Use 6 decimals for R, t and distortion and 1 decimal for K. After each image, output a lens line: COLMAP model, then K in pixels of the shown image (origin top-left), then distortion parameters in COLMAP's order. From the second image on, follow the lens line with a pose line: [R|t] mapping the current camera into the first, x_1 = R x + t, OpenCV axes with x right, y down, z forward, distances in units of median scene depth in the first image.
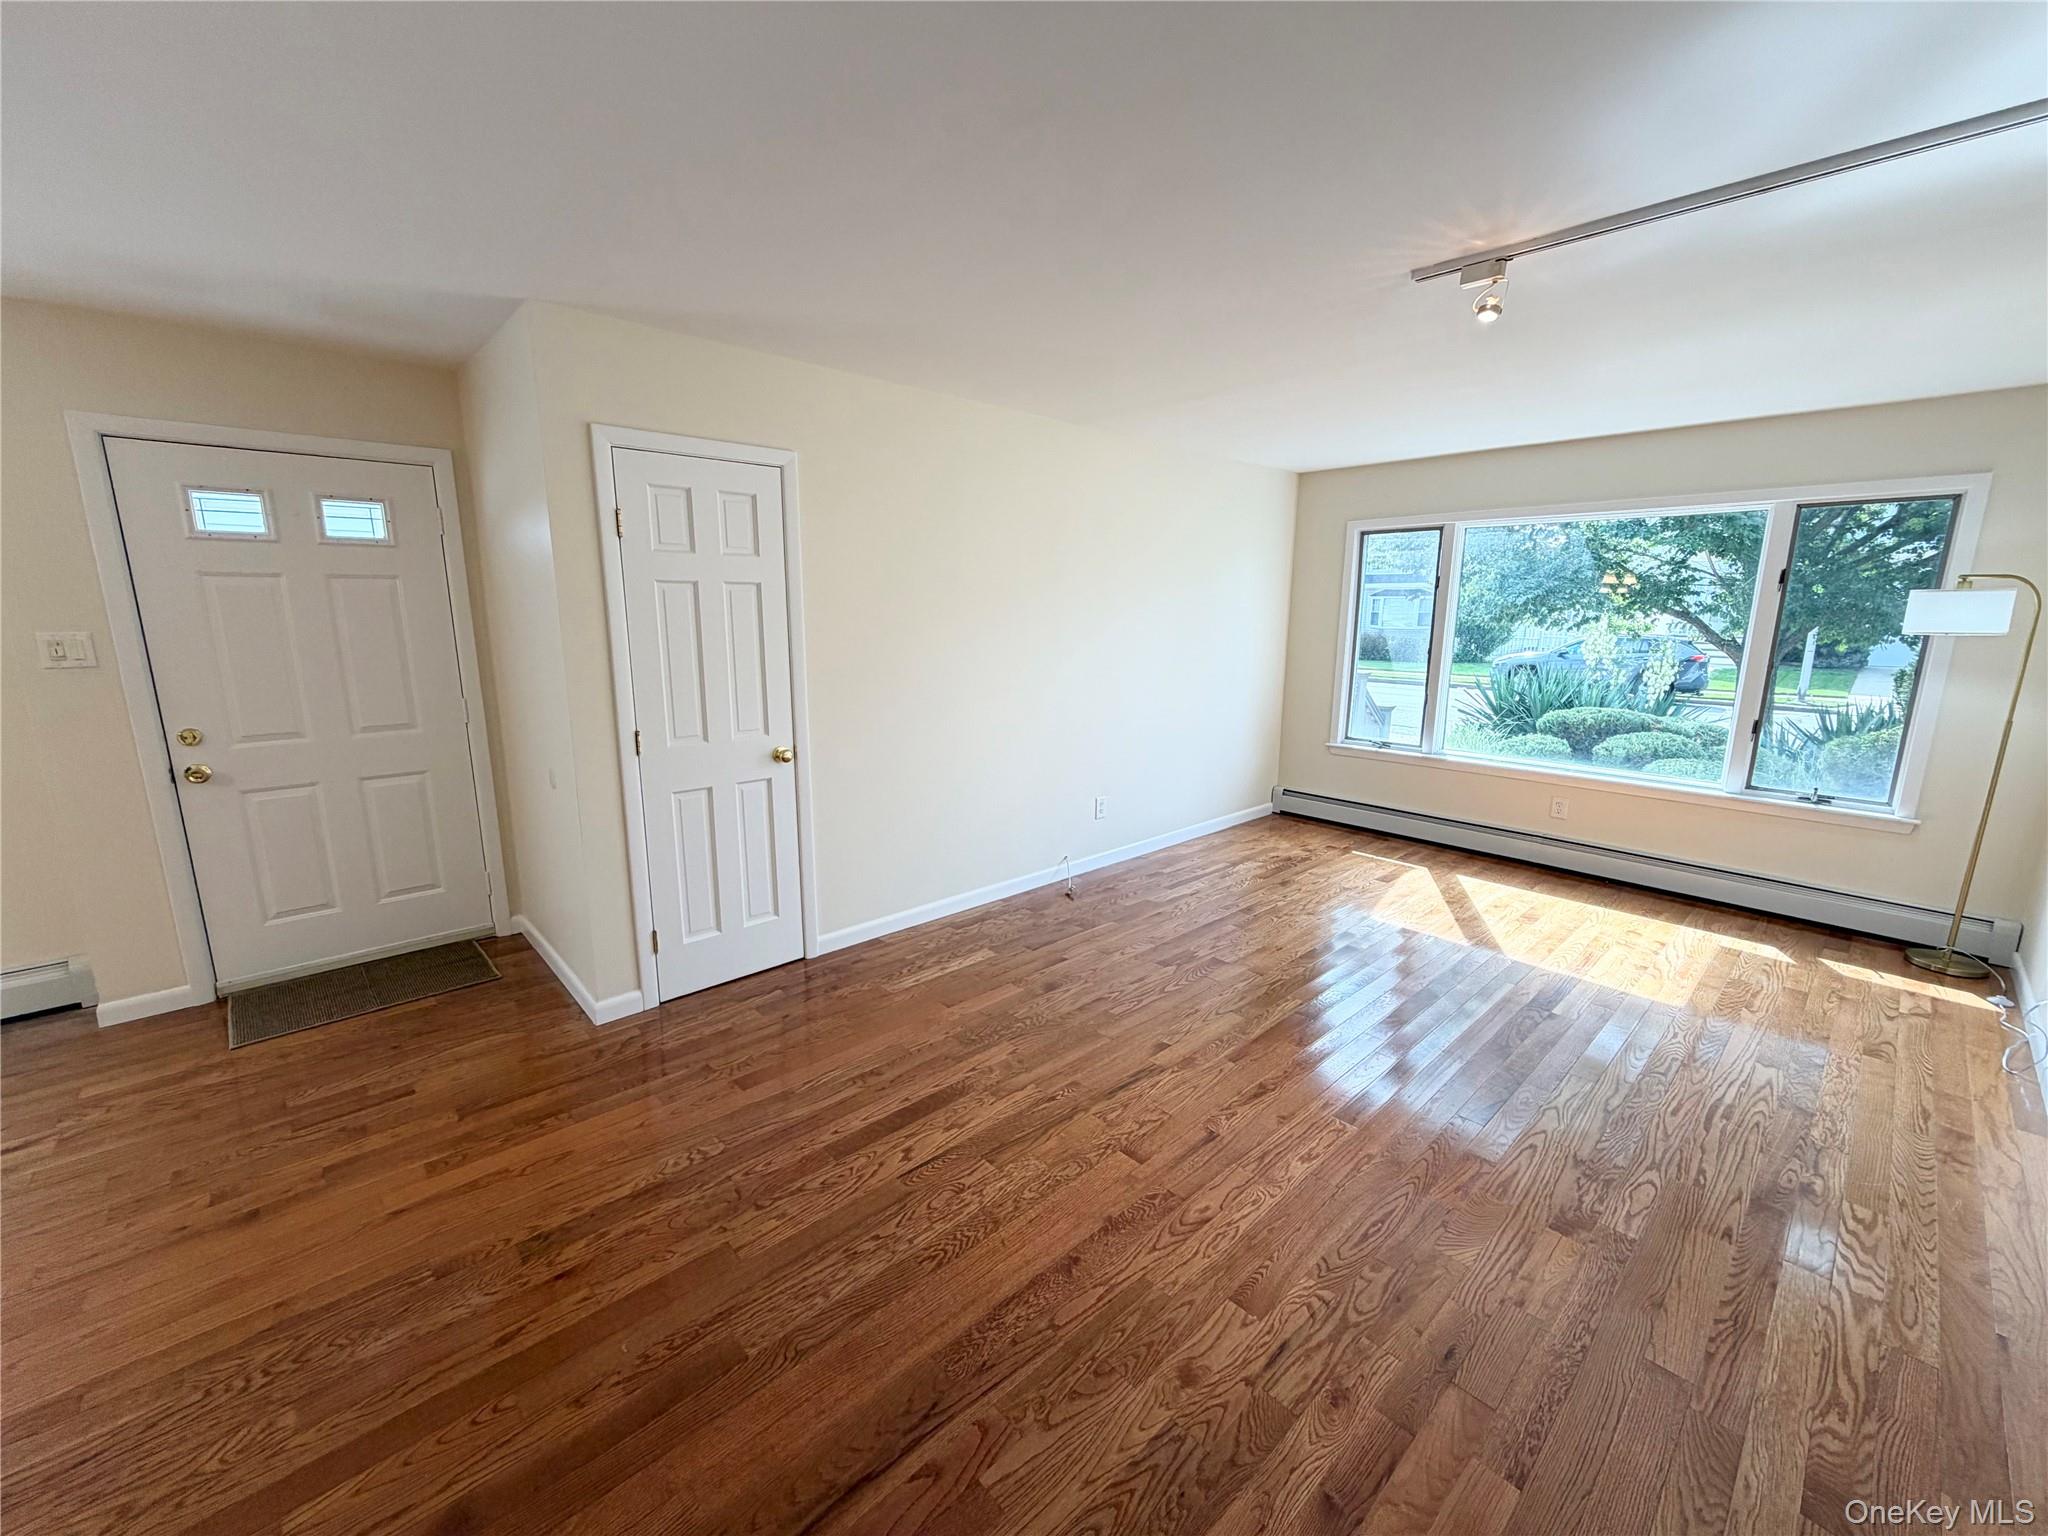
lens RADIAL K [[815.7, 0, 1018.9], [0, 815.7, 766.9], [0, 0, 1]] dist [-0.000061, 0.000095]
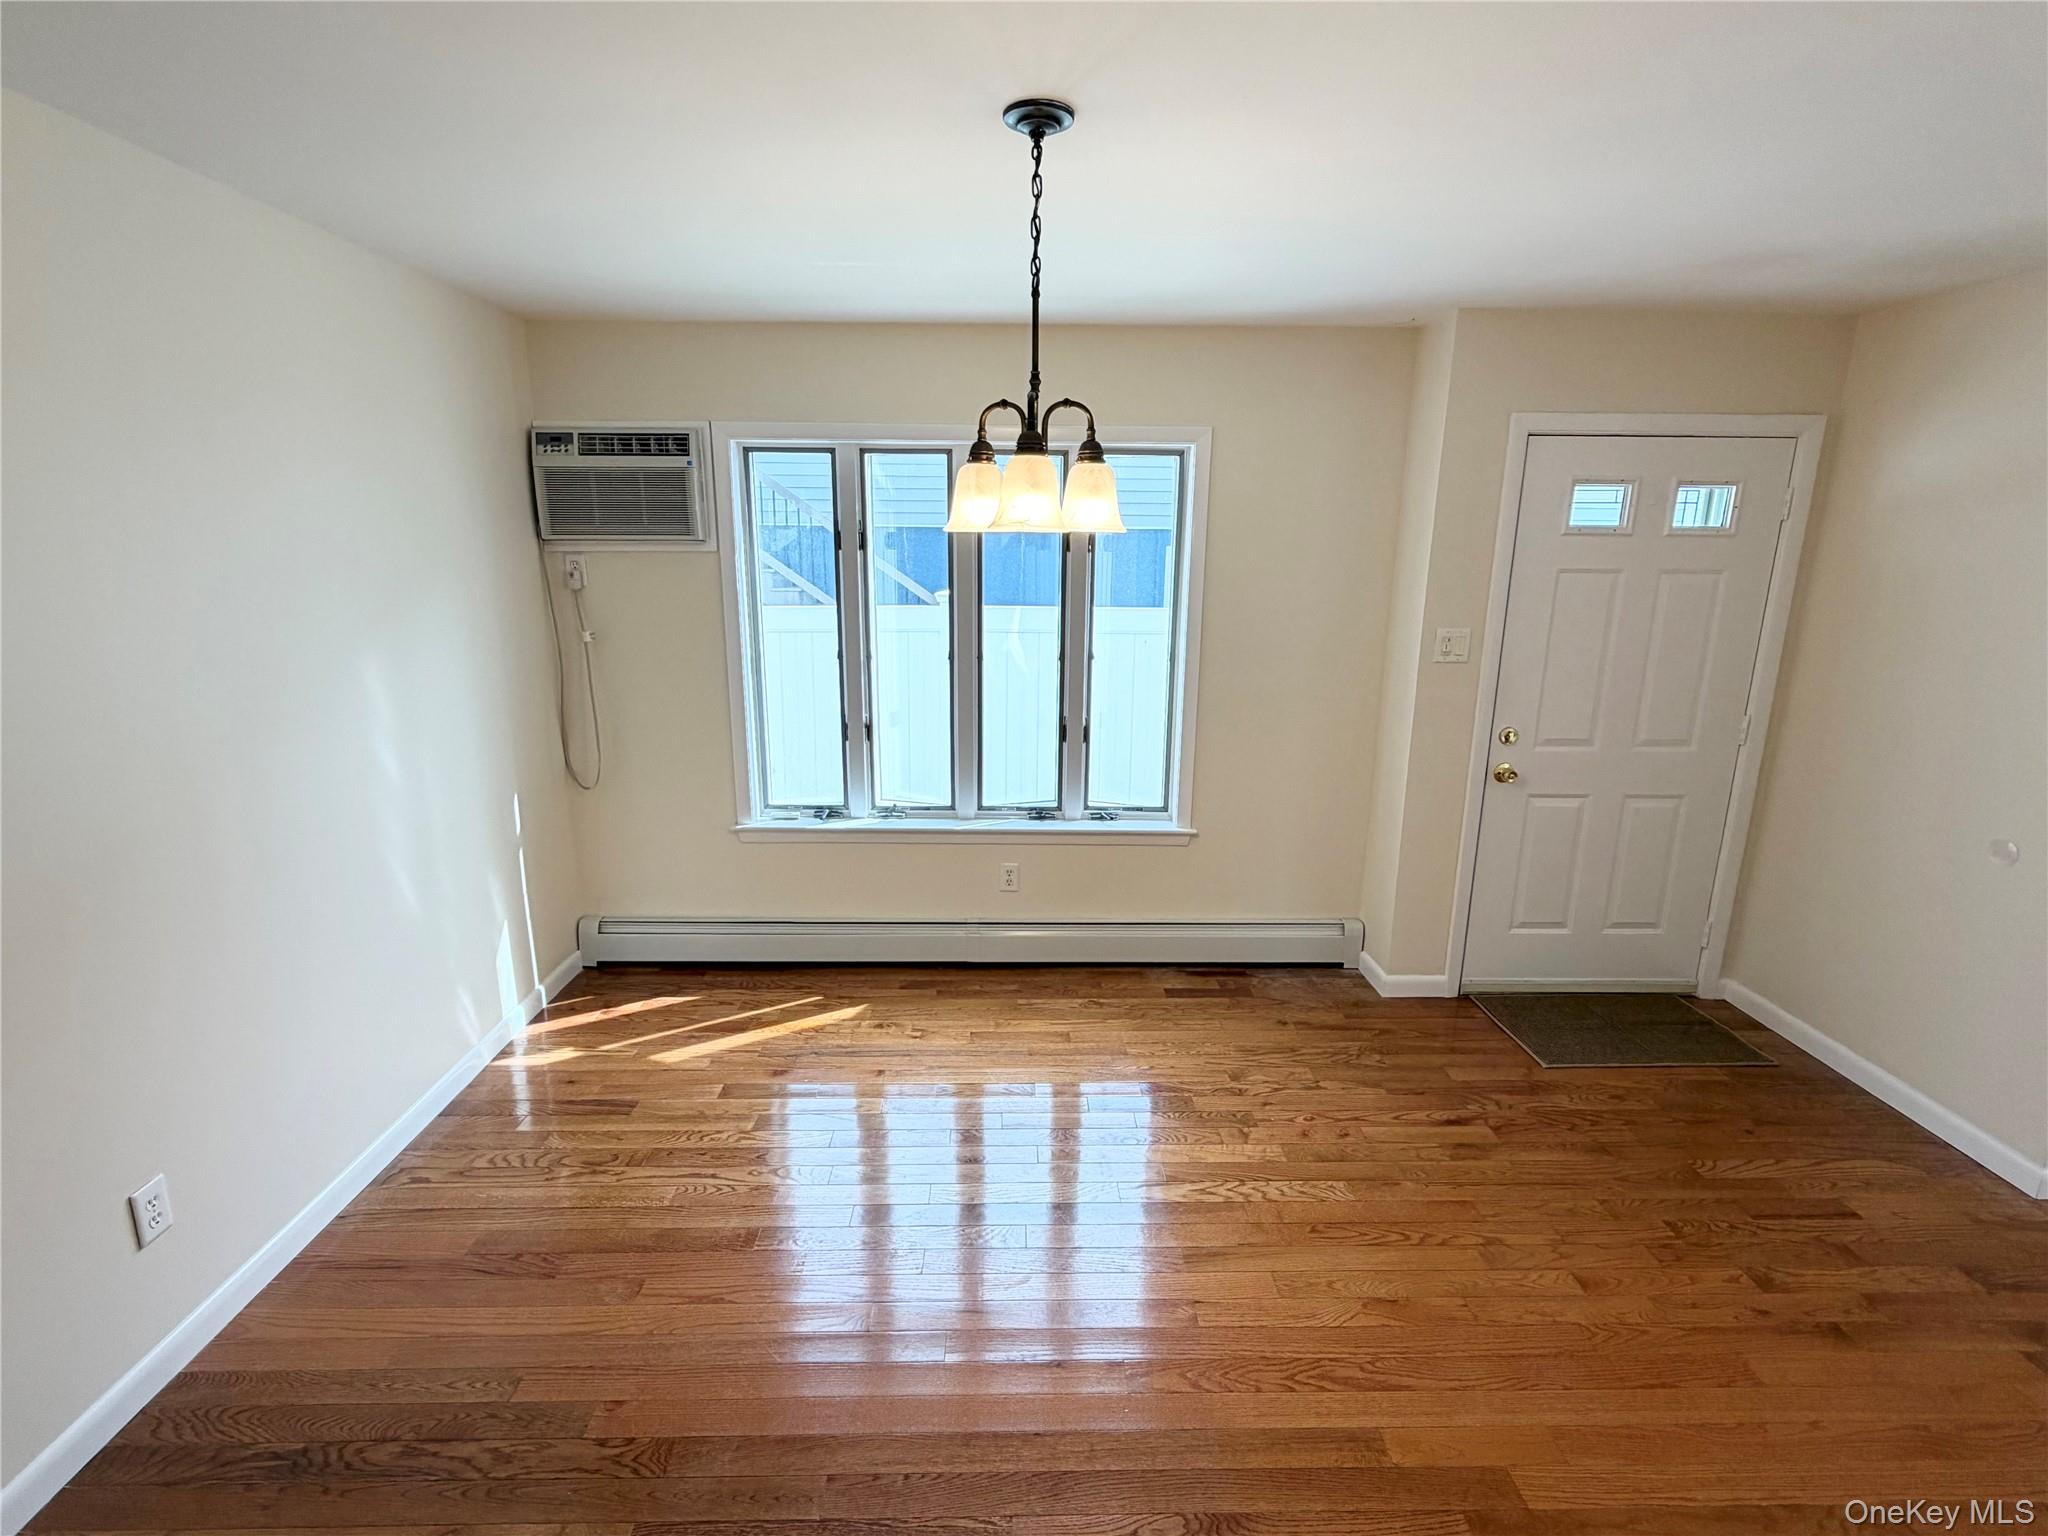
lens RADIAL K [[919.8, 0, 1024.0], [0, 919.8, 768.0], [0, 0, 1]] dist [-0.002615, -0.000367]
pose [[0.747429, 0.146314, -0.648030, -0.641227], [-0.136690, 0.988445, 0.065517, 0.008034], [0.650128, 0.039609, 0.758792, -0.197250]]
